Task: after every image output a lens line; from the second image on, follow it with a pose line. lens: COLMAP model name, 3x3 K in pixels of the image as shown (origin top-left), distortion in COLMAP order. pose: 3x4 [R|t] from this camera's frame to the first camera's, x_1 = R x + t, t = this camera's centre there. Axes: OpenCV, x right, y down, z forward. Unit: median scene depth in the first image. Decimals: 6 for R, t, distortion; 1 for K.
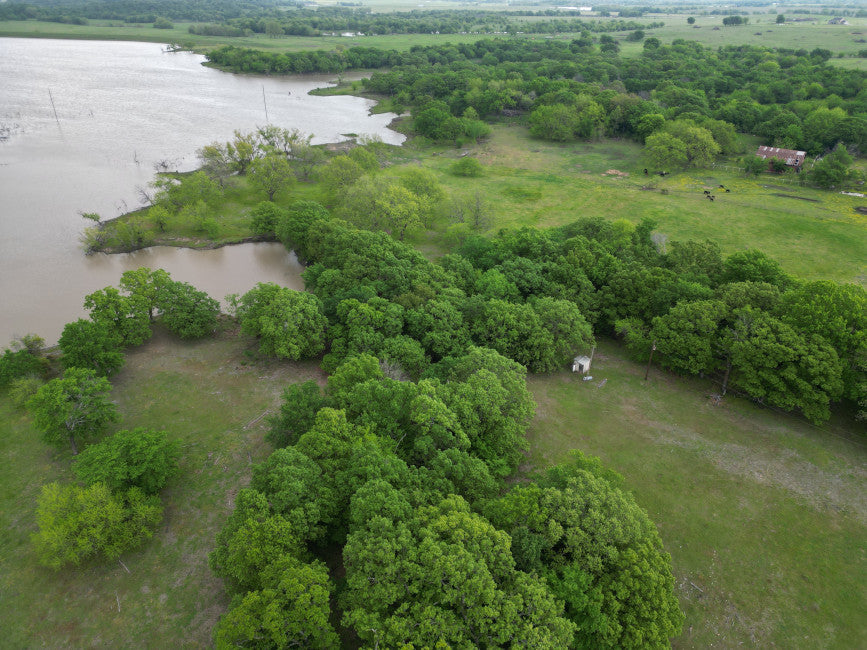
lens RADIAL K [[615.4, 0, 433.5], [0, 615.4, 325.0], [0, 0, 1]] dist [0.012521, -0.000575]
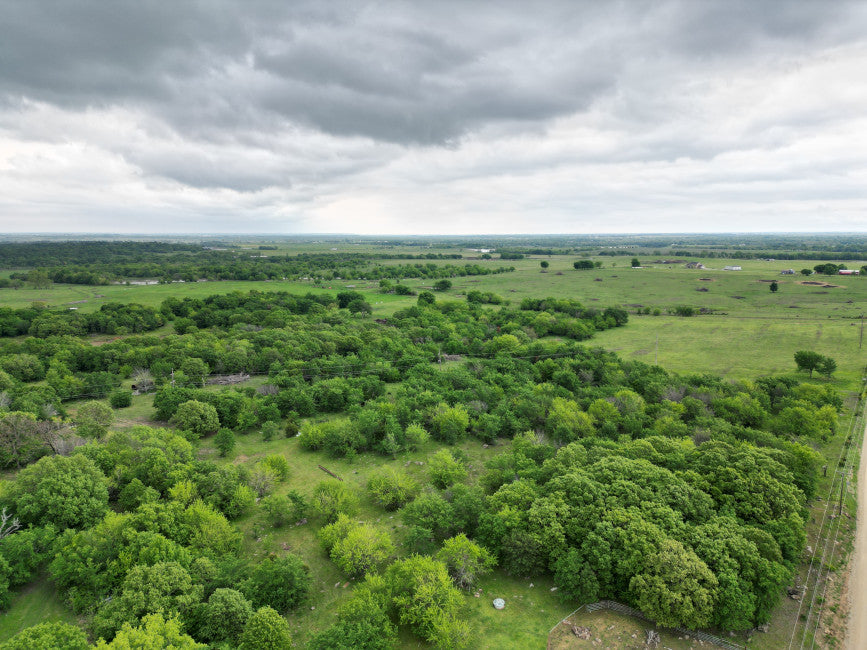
lens RADIAL K [[603.3, 0, 431.3], [0, 603.3, 322.2], [0, 0, 1]] dist [0.069583, -0.059433]
pose [[0.998770, -0.012728, 0.047921, 0.212542], [0.028509, 0.938173, -0.344990, -0.107544], [-0.040567, 0.345932, 0.937382, 0.193812]]
